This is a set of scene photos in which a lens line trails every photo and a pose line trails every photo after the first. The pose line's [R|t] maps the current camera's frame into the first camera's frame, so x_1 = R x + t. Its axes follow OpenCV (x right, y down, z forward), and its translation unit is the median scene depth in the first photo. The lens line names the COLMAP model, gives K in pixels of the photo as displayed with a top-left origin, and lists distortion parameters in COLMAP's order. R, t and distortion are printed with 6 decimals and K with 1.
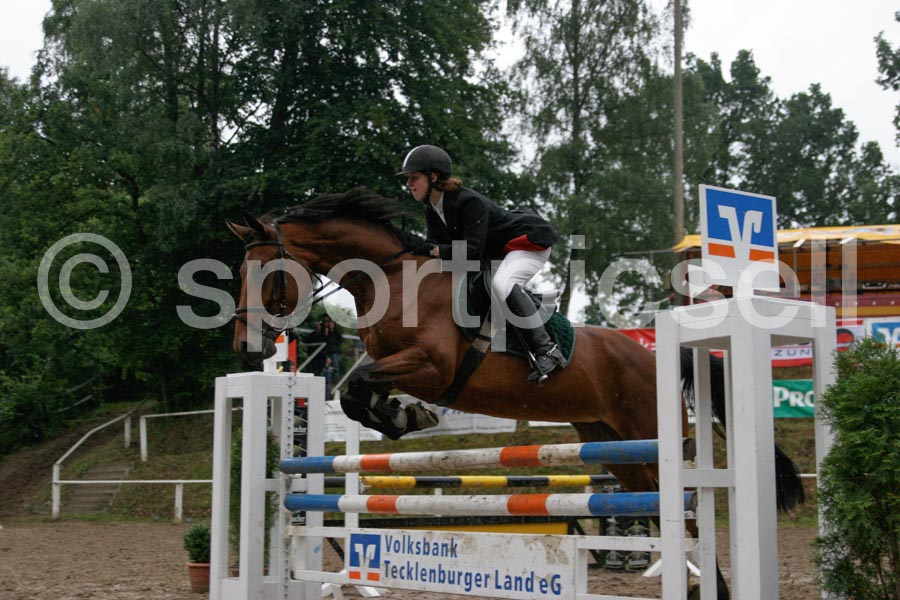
lens RADIAL K [[1487.7, 0, 452.7], [0, 1487.7, 299.1], [0, 0, 1]] dist [-0.050316, 0.033653]
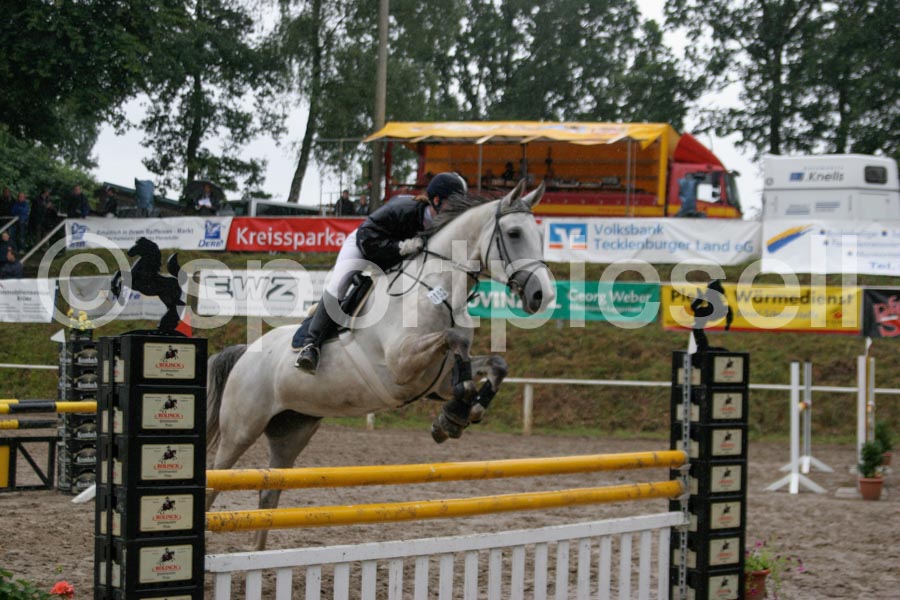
lens RADIAL K [[1535.7, 0, 450.5], [0, 1535.7, 302.6], [0, 0, 1]] dist [-0.006474, -0.081999]
pose [[0.993435, 0.033433, 0.109407, 0.099511], [-0.043593, 0.994820, 0.091833, -0.021561], [-0.105770, -0.095999, 0.989746, -0.022585]]
